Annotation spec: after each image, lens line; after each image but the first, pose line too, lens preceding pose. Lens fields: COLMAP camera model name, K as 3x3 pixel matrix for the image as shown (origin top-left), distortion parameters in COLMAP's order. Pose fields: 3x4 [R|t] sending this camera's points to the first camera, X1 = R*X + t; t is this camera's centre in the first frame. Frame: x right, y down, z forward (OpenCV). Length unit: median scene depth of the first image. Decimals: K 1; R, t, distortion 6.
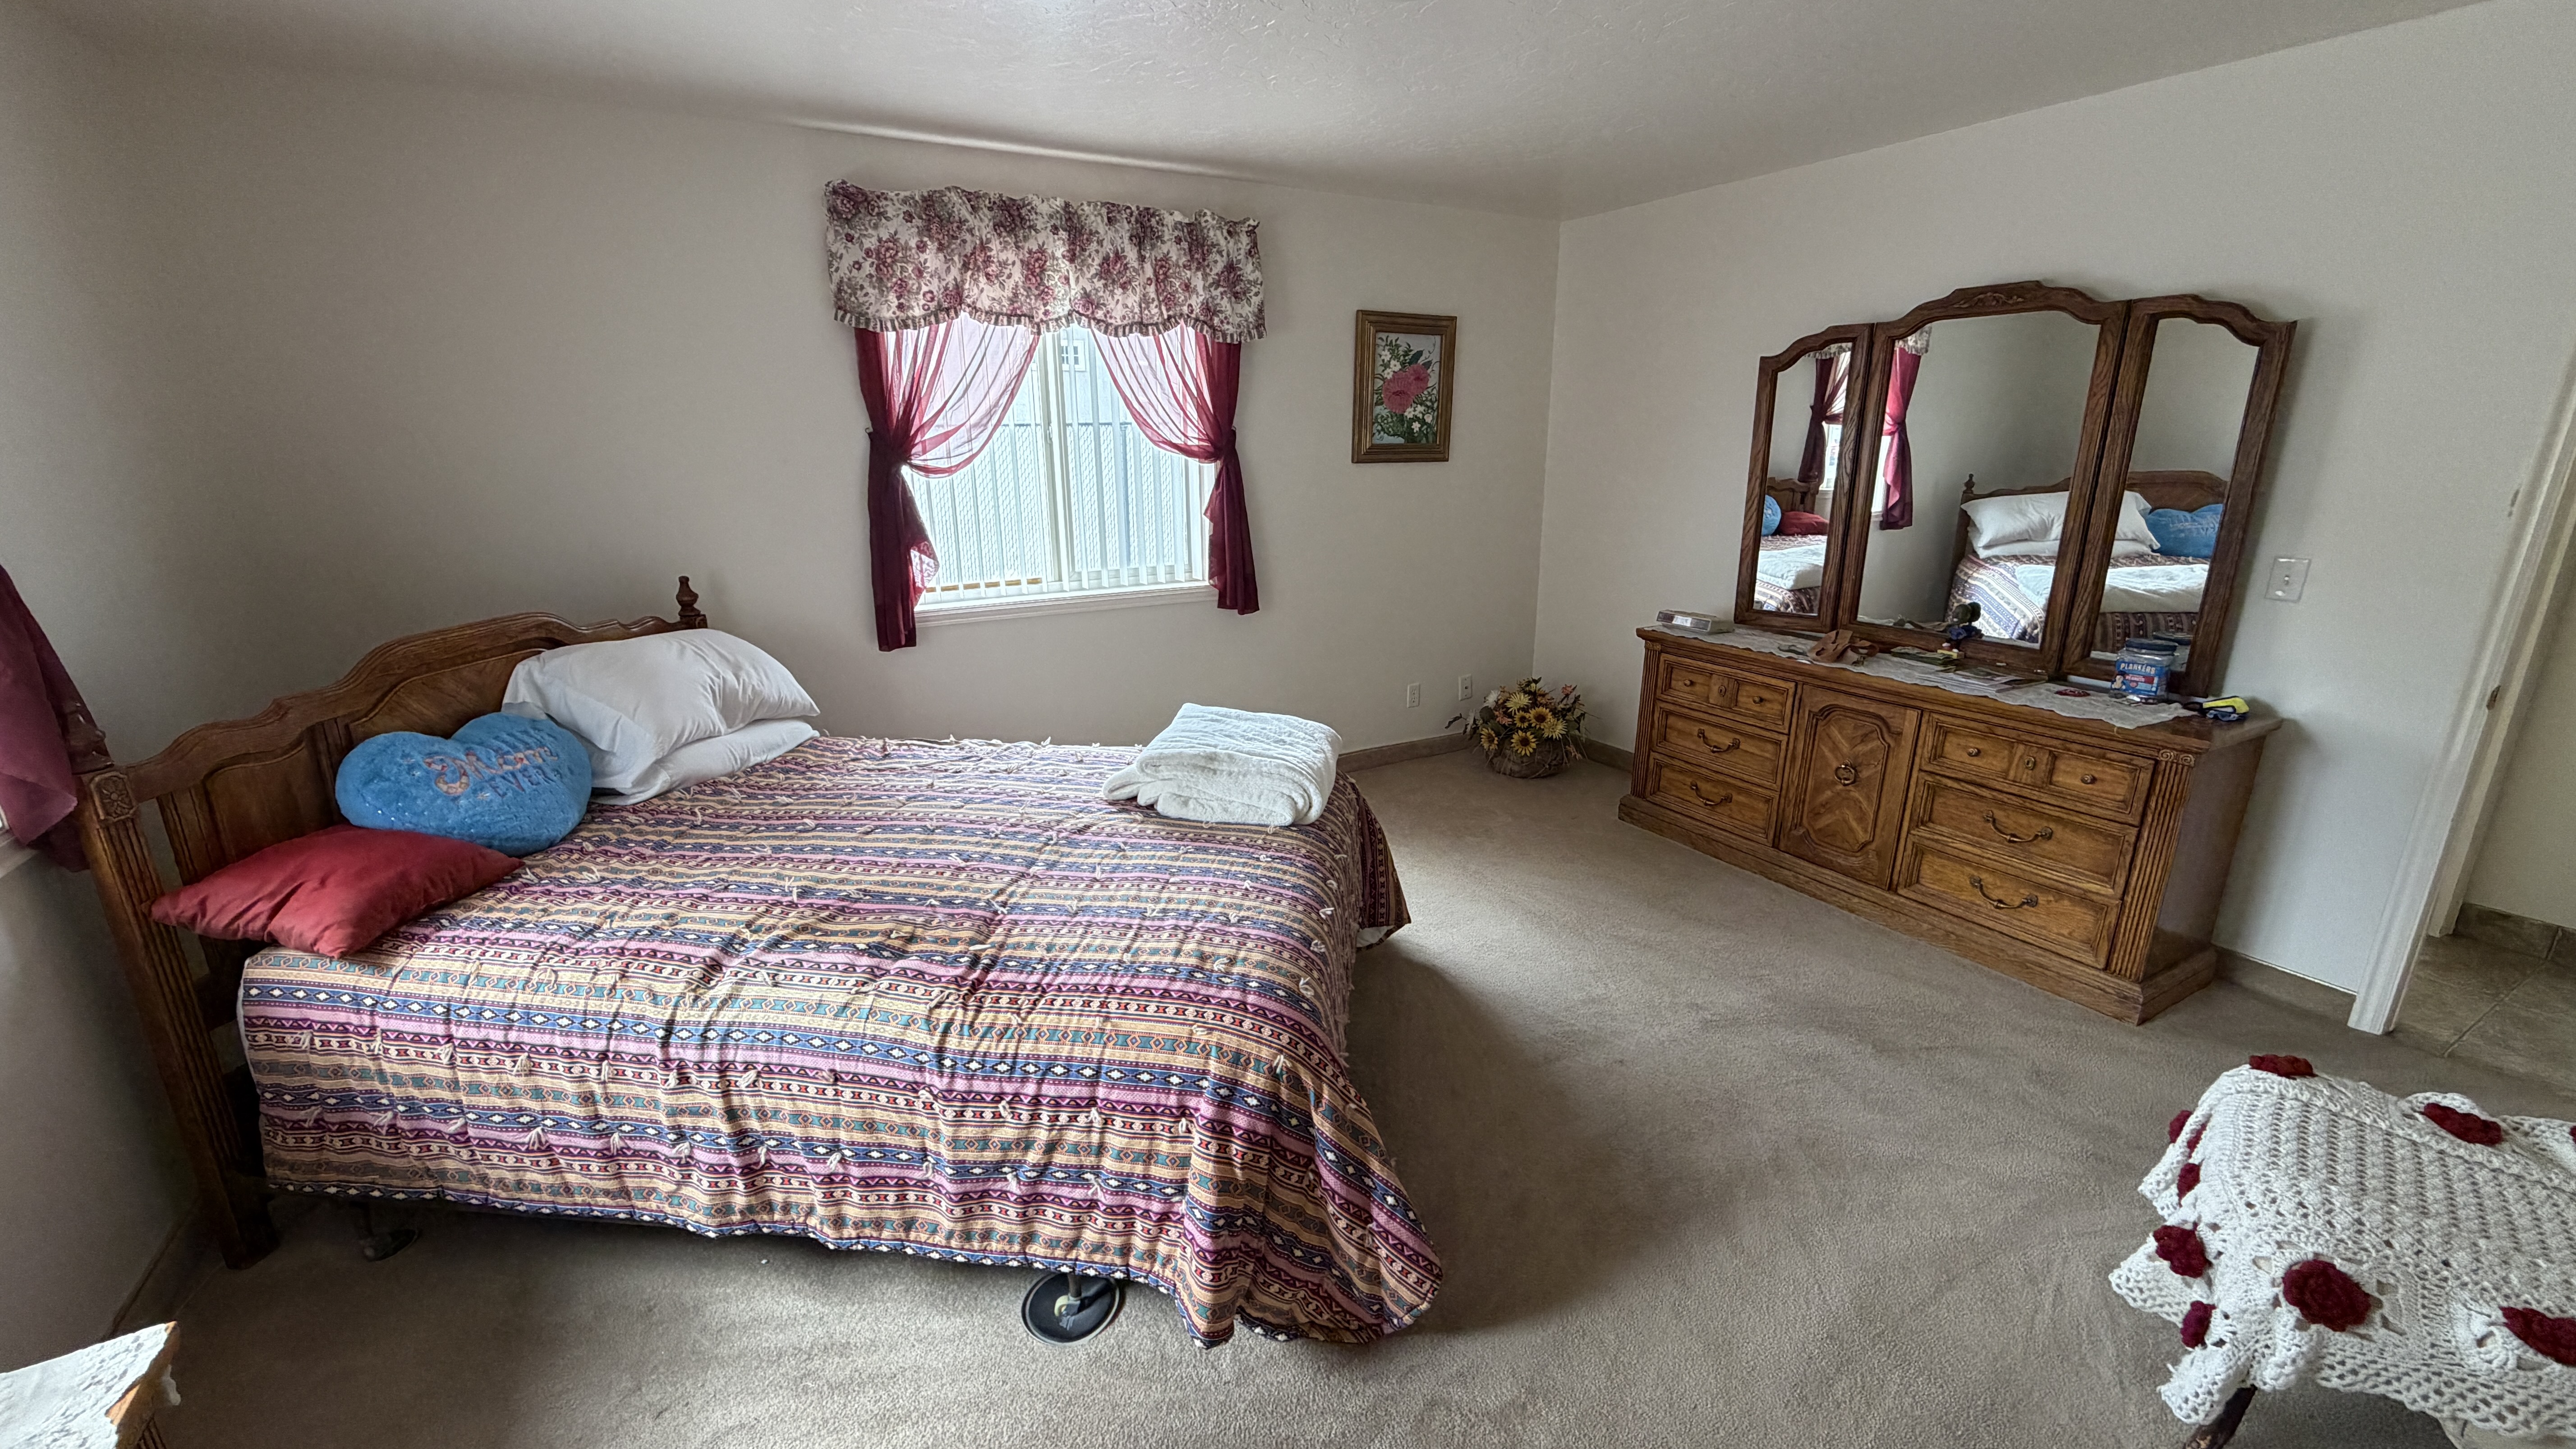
lens RADIAL K [[1026.5, 0, 1274.3], [0, 1026.5, 732.8], [0, 0, 1]] dist [-0.001027, 0.000148]
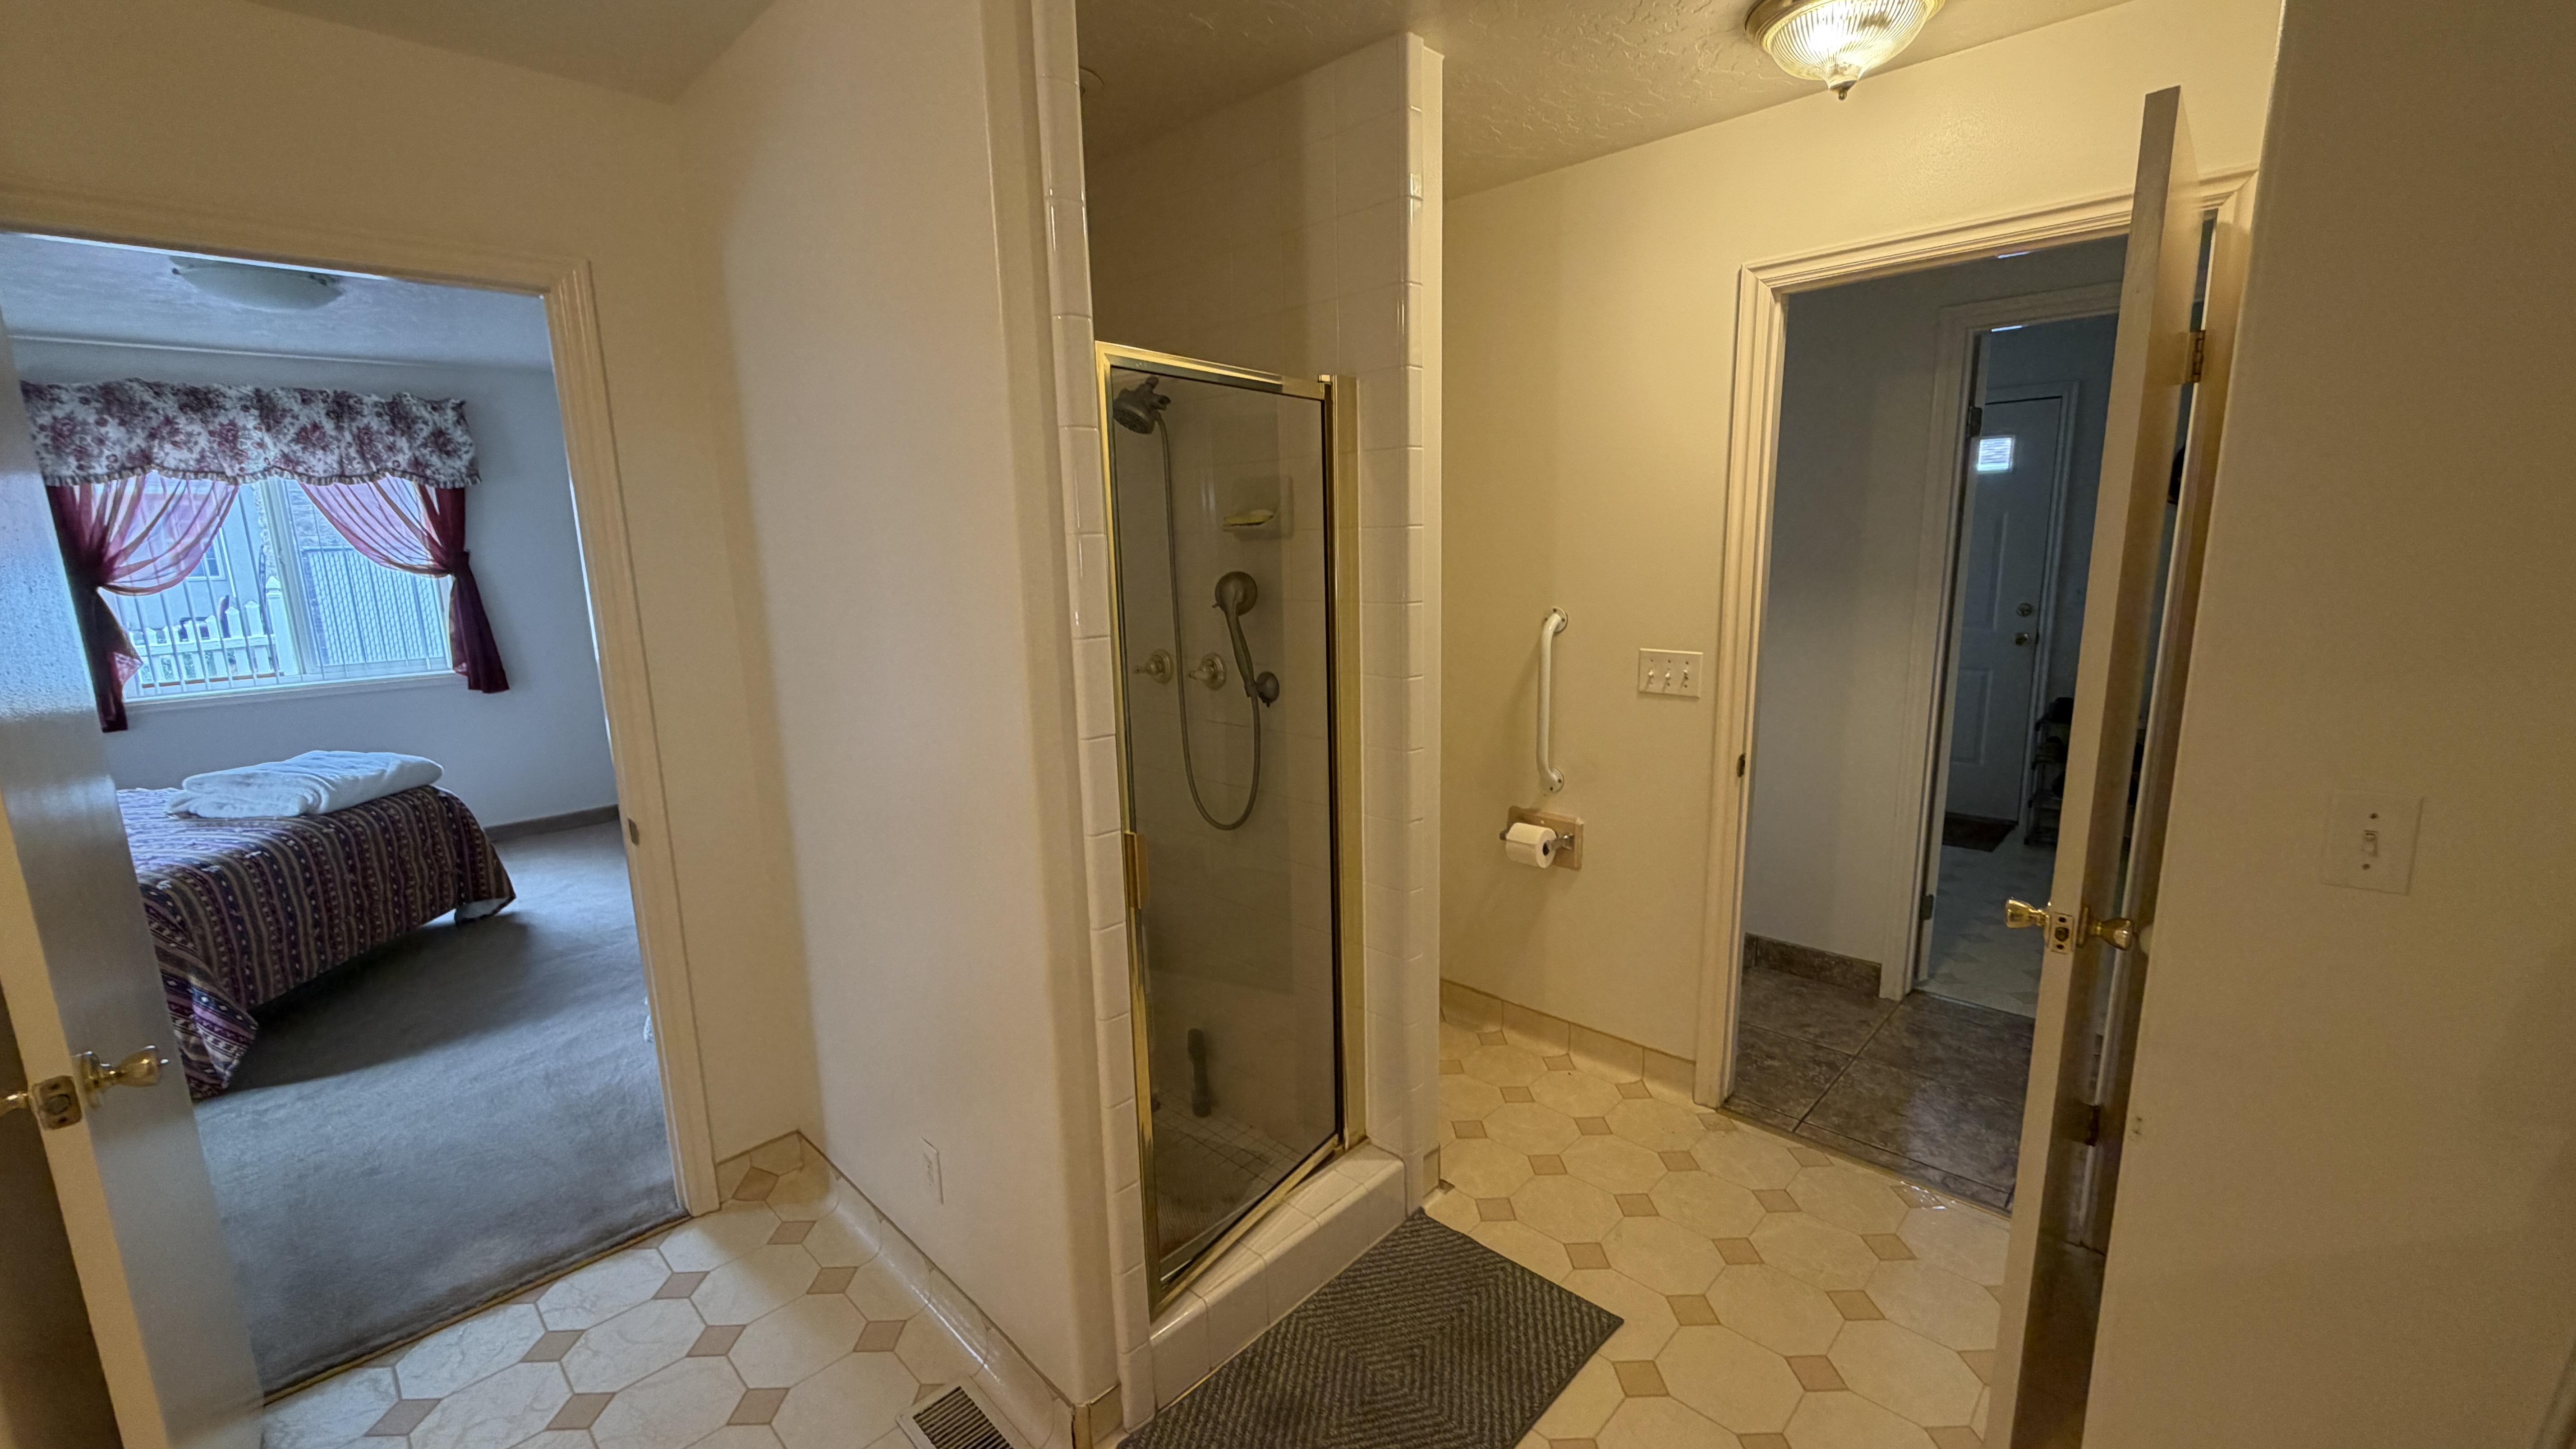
lens RADIAL K [[1026.5, 0, 1284.0], [0, 1026.5, 720.5], [0, 0, 1]] dist [-0.001027, 0.000148]
pose [[0.961177, -0.067260, 0.267610, 0.688692], [0.095460, 0.991005, -0.093791, 0.158734], [-0.258894, 0.115696, 0.958952, -0.563892]]
